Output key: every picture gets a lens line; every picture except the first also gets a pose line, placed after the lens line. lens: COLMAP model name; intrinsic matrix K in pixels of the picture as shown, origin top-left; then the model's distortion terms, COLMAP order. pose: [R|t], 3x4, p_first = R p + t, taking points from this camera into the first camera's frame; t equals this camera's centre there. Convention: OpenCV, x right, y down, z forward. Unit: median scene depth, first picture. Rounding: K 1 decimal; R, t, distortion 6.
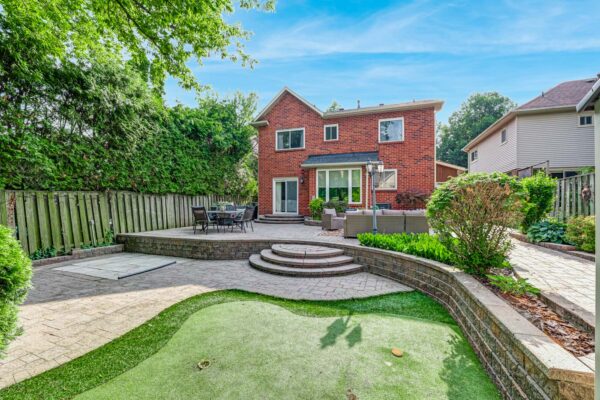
lens RADIAL K [[253.3, 0, 295.7], [0, 253.3, 212.1], [0, 0, 1]] dist [-0.011996, 0.000066]
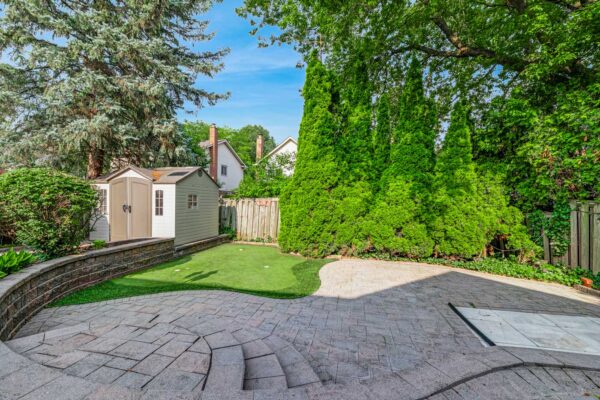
lens RADIAL K [[241.9, 0, 307.8], [0, 241.9, 205.7], [0, 0, 1]] dist [0.001028, 0.000090]
pose [[-0.987425, -0.029402, -0.155328, -0.080572], [-0.032489, 0.999321, 0.017375, -0.014859], [0.154712, 0.022203, -0.987710, 0.805805]]
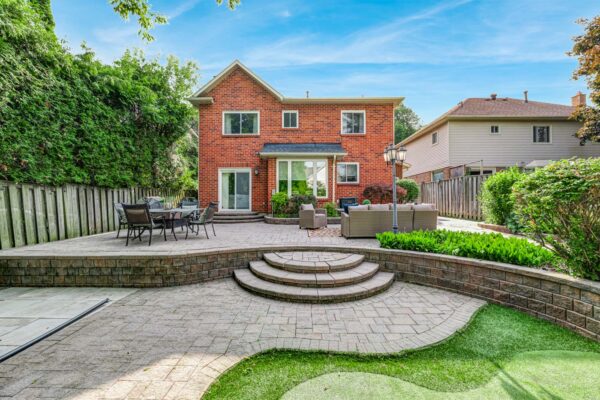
lens RADIAL K [[250.0, 0, 302.4], [0, 250.0, 201.6], [0, 0, 1]] dist [-0.012491, 0.000268]
pose [[0.938809, -0.010573, 0.344277, -0.159562], [0.018816, 0.999610, -0.020612, -0.003809], [-0.343925, 0.025829, 0.938642, 0.198472]]
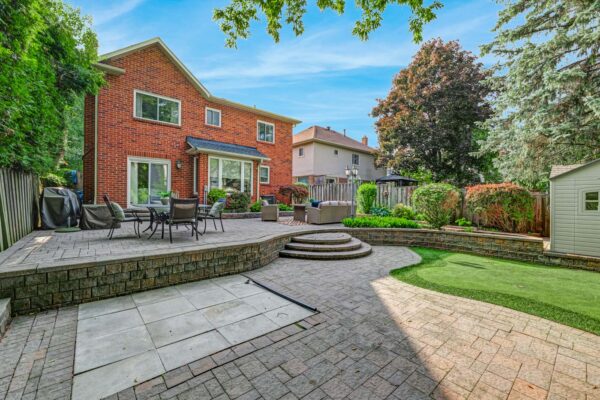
lens RADIAL K [[250.0, 0, 302.4], [0, 250.0, 201.6], [0, 0, 1]] dist [-0.012491, 0.000268]
pose [[0.478581, -0.007270, 0.878013, -0.628849], [0.010715, 0.999940, 0.002439, -0.008302], [-0.877978, 0.008241, 0.478630, 0.354170]]
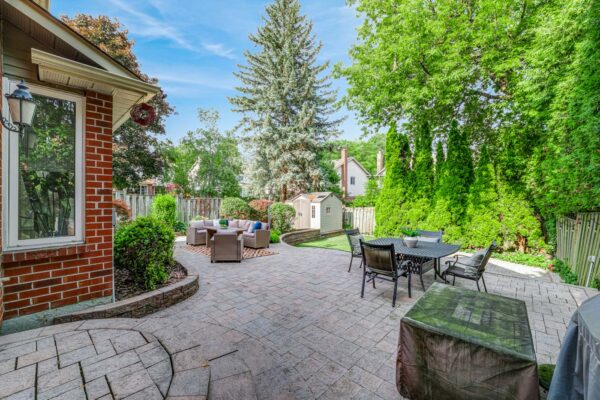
lens RADIAL K [[250.0, 0, 302.4], [0, 250.0, 201.6], [0, 0, 1]] dist [-0.012491, 0.000268]
pose [[-0.916403, -0.014387, 0.399999, -0.278779], [-0.006248, 0.999746, 0.021643, -0.082127], [-0.400209, 0.017334, -0.916260, 1.378226]]
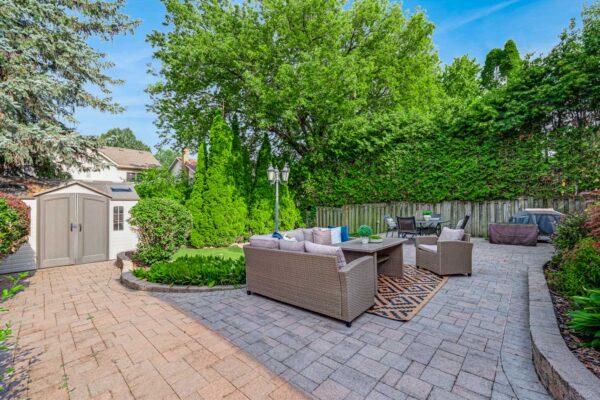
lens RADIAL K [[250.0, 0, 302.4], [0, 250.0, 201.6], [0, 0, 1]] dist [-0.012491, 0.000268]
pose [[-0.374218, -0.014171, -0.927232, 0.657625], [-0.020369, 0.999768, -0.007060, -0.051008], [0.927117, 0.016245, -0.374420, 0.847118]]
